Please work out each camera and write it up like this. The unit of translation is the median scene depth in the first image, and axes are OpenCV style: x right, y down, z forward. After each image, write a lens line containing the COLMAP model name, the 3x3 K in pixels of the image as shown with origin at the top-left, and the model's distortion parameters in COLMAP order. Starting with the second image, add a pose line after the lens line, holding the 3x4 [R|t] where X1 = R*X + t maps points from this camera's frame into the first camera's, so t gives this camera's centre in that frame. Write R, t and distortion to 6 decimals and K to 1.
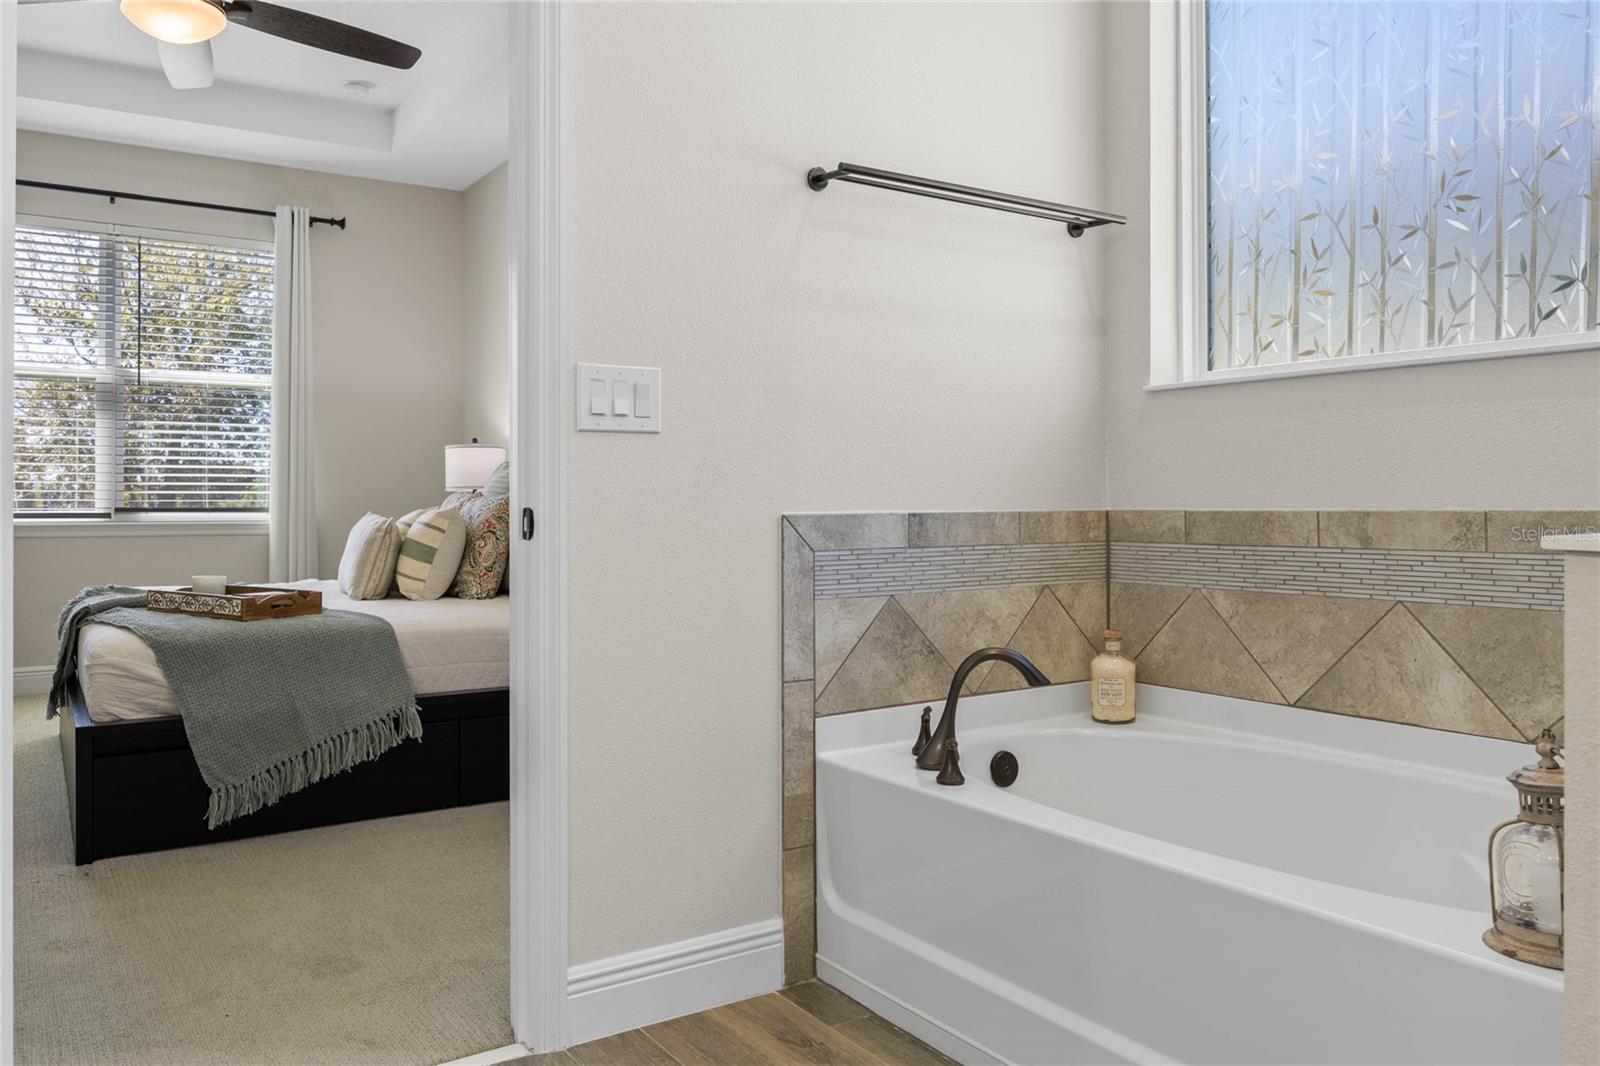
lens RADIAL K [[1293.4, 0, 847.8], [0, 1293.4, 498.2], [0, 0, 1]] dist [-0.039840, 0.028616]
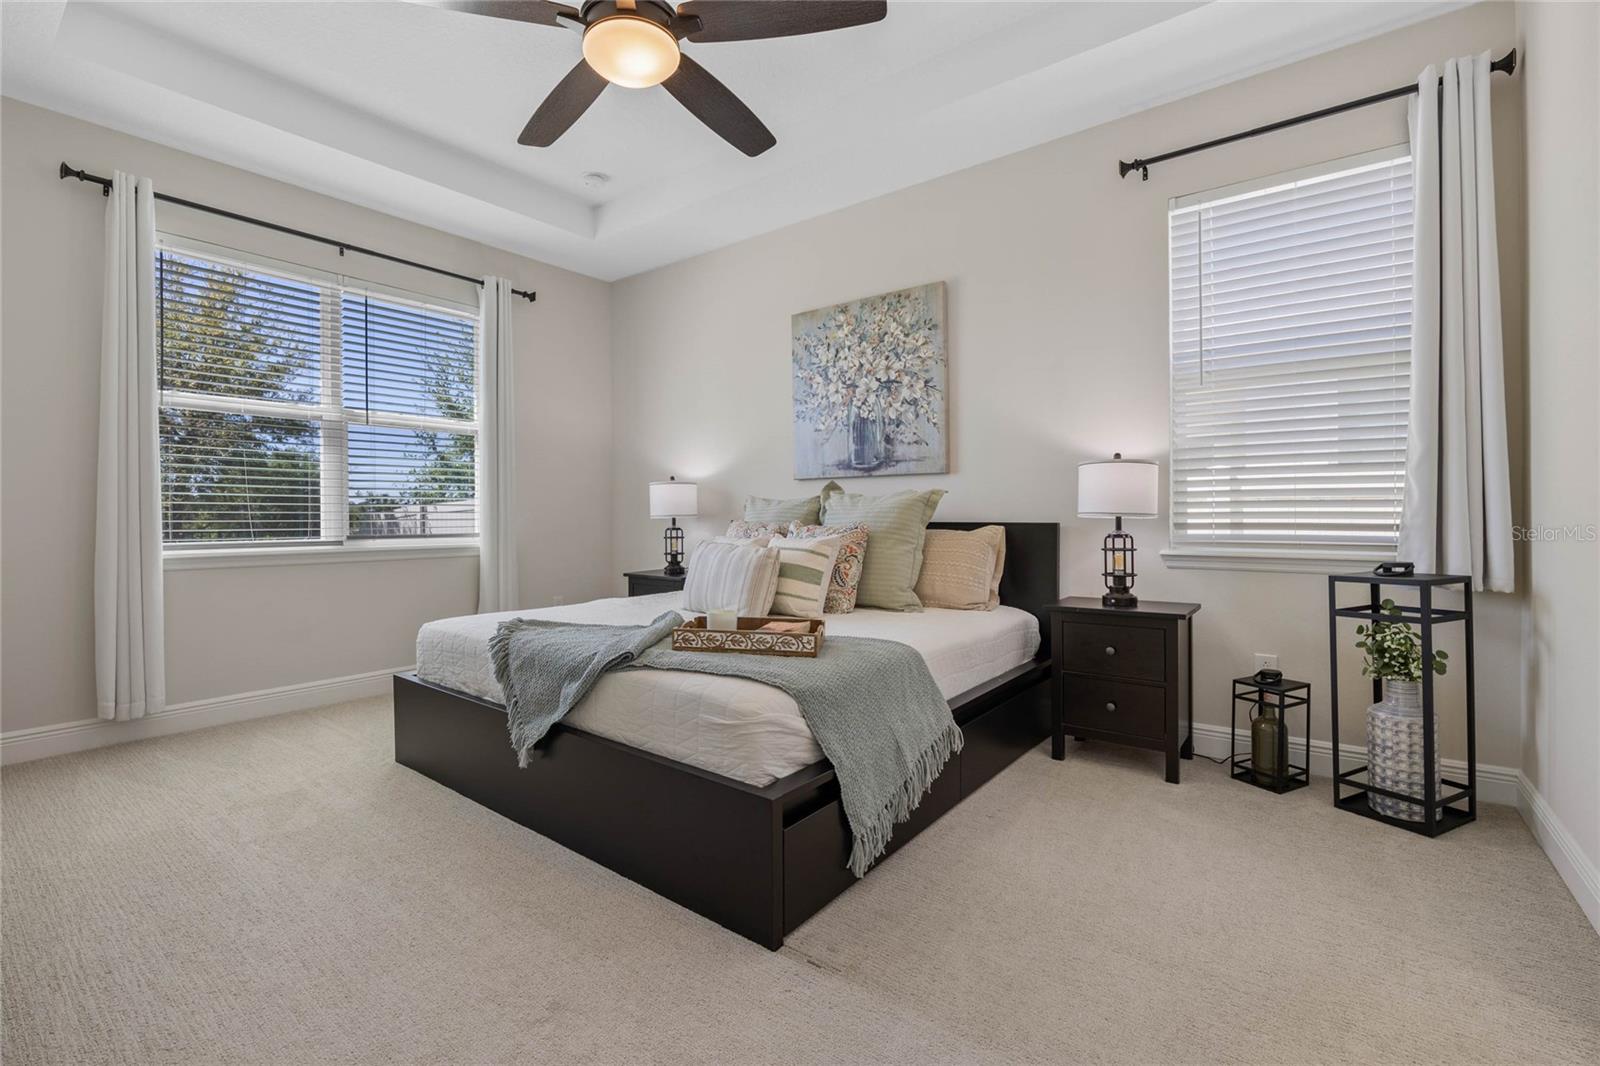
lens RADIAL K [[736.2, 0, 839.8], [0, 736.2, 525.3], [0, 0, 1]] dist [-0.012346, 0.001994]
pose [[0.940178, -0.010297, 0.340529, -0.531606], [0.004763, 0.999843, 0.017085, -0.014209], [-0.340652, -0.014441, 0.940079, 0.369899]]
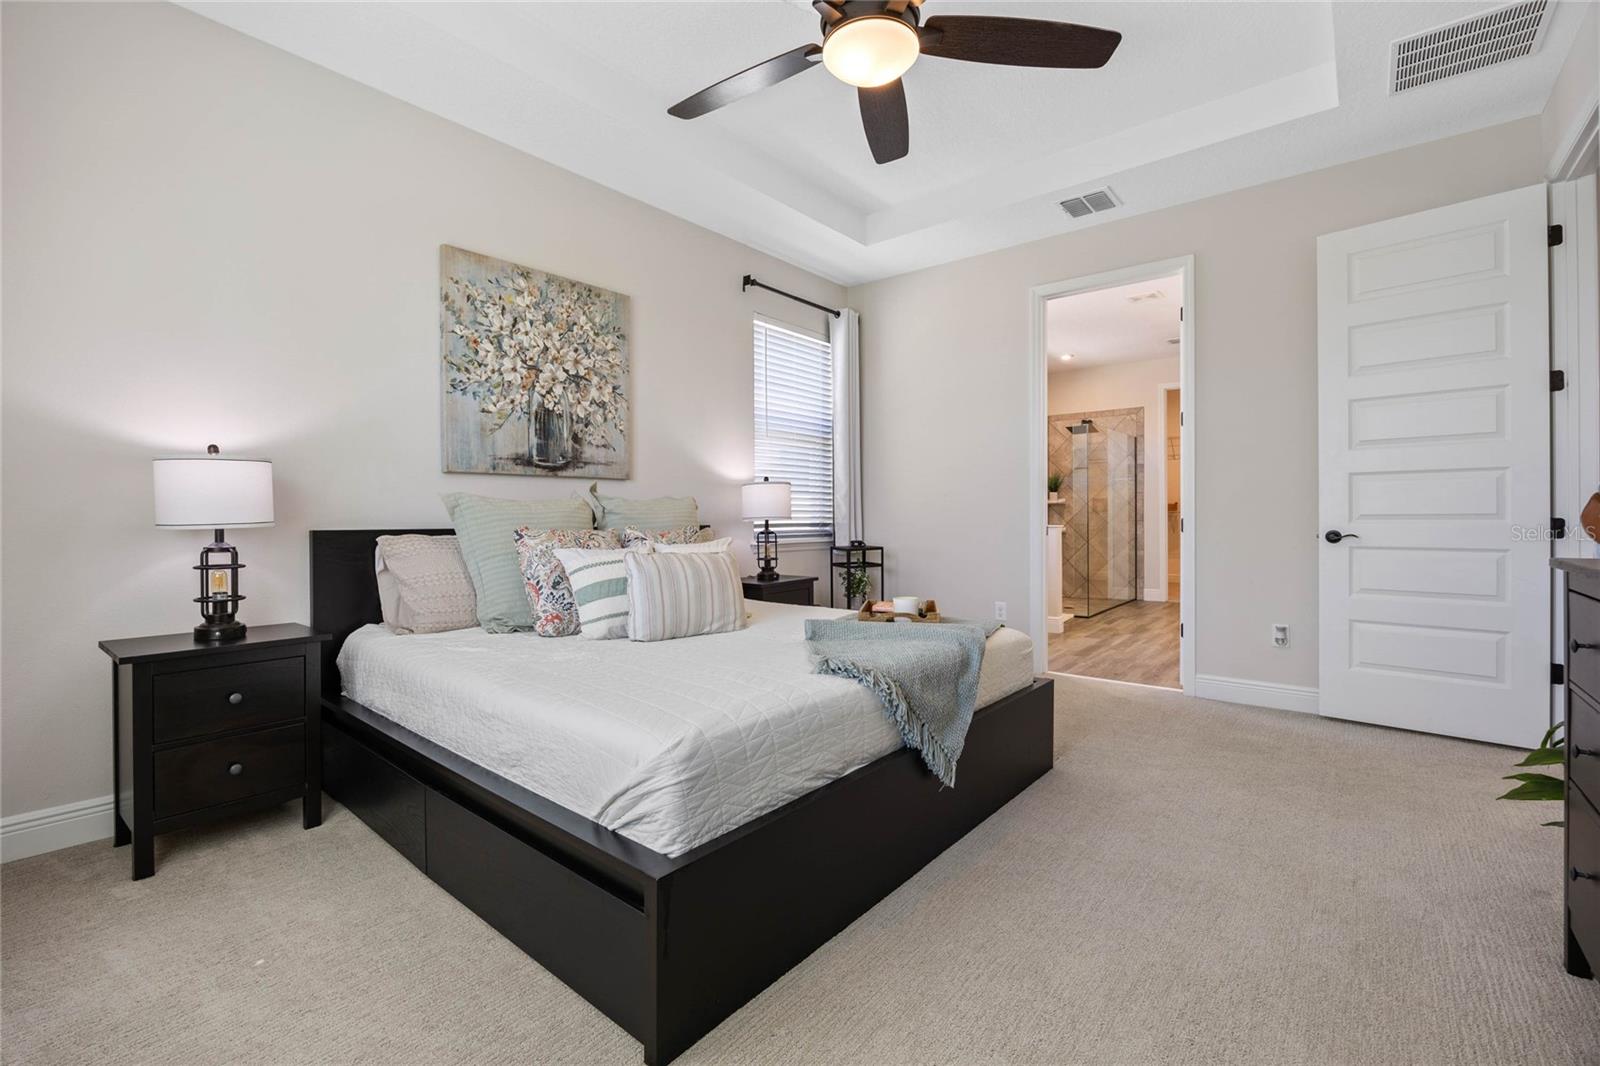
lens RADIAL K [[736.2, 0, 808.0], [0, 736.2, 520.5], [0, 0, 1]] dist [-0.012346, 0.001994]
pose [[-0.338262, -0.000718, 0.941052, -1.009464], [0.008710, 0.999954, 0.003894, -0.011998], [-0.941012, 0.009514, -0.338240, 1.183688]]
